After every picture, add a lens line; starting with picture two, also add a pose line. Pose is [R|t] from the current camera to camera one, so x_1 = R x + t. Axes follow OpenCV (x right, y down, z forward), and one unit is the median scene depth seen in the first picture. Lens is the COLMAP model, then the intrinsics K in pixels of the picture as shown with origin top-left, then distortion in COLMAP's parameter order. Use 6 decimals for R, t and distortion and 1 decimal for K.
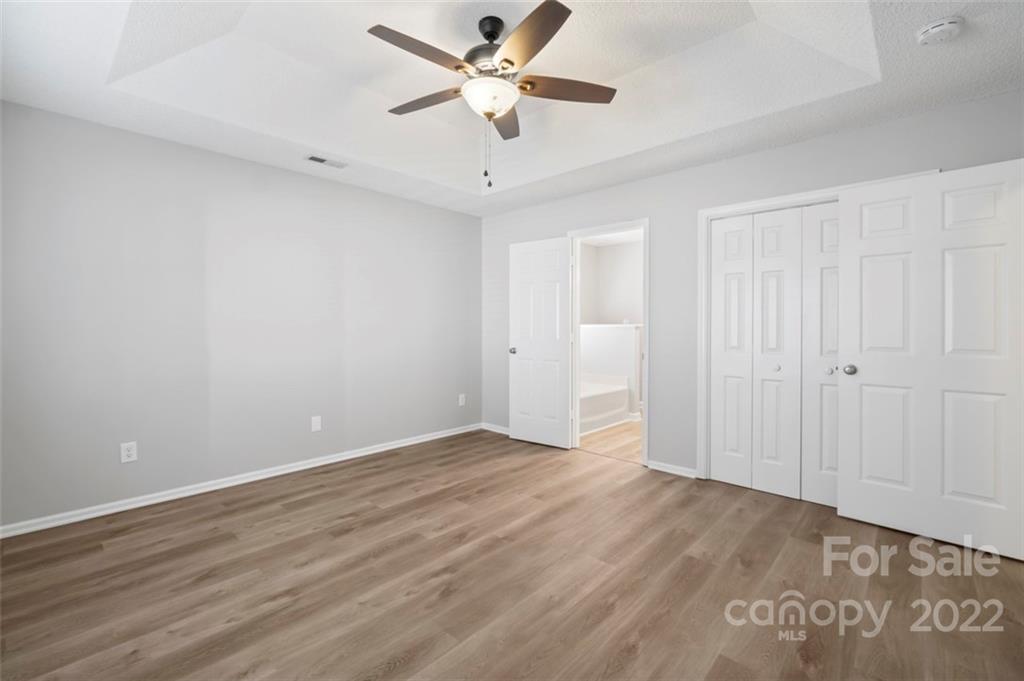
lens RADIAL K [[437.5, 0, 504.4], [0, 437.5, 330.5], [0, 0, 1]] dist [-0.005549, -0.000171]
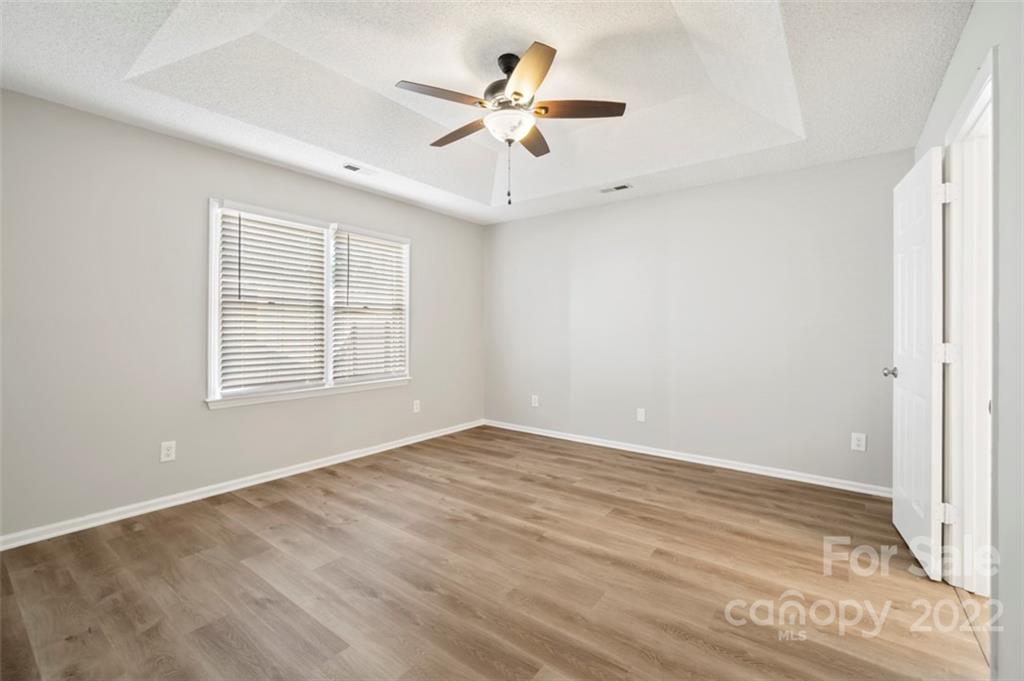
lens RADIAL K [[440.4, 0, 507.2], [0, 440.4, 330.7], [0, 0, 1]] dist [-0.001355, 0.000041]
pose [[0.103959, 0.001965, -0.994580, 1.007472], [-0.013376, 0.999910, 0.000577, -0.001888], [0.994492, 0.013243, 0.103976, 0.807804]]
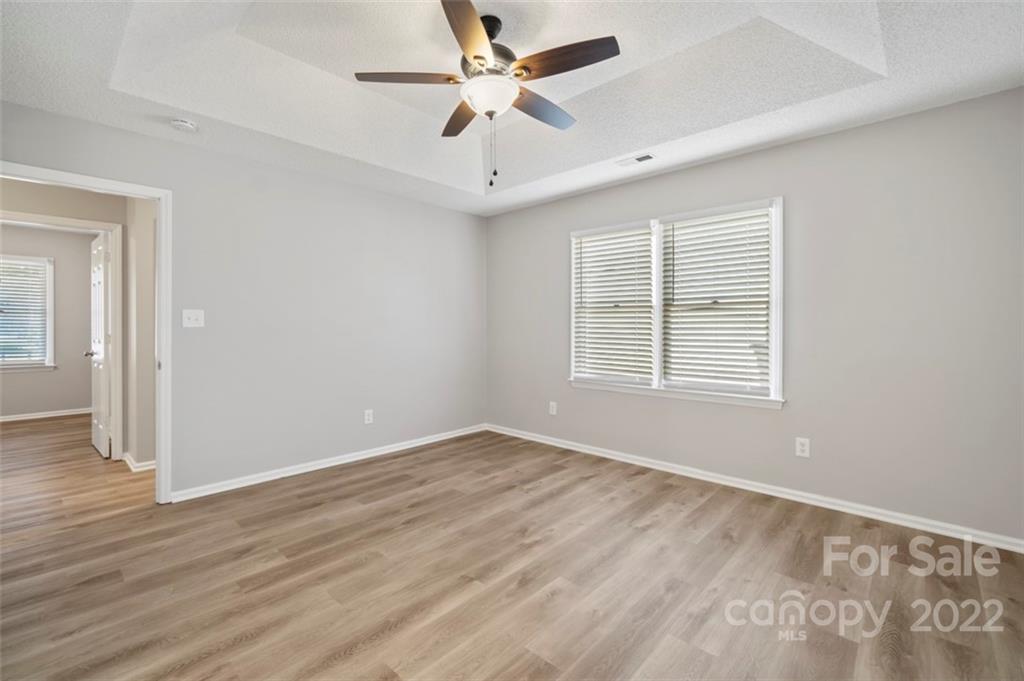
lens RADIAL K [[446.5, 0, 506.0], [0, 446.5, 326.7], [0, 0, 1]] dist [-0.003670, 0.000300]
pose [[-0.999986, -0.002571, 0.004640, -0.067783], [-0.002526, 0.999949, 0.009795, -0.017480], [-0.004665, 0.009783, -0.999941, 1.850234]]
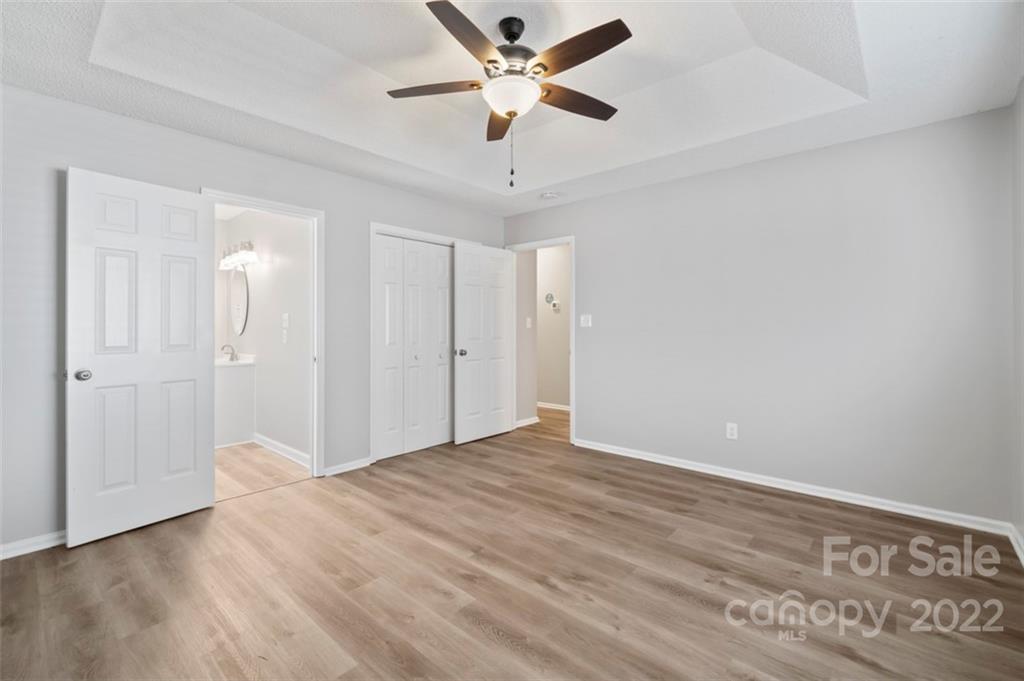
lens RADIAL K [[446.5, 0, 506.0], [0, 446.5, 326.7], [0, 0, 1]] dist [-0.003670, 0.000300]
pose [[-0.023013, -0.004289, 0.999726, -0.961603], [0.008652, 0.999952, 0.004489, -0.013632], [-0.999698, 0.008753, -0.022975, 0.953778]]
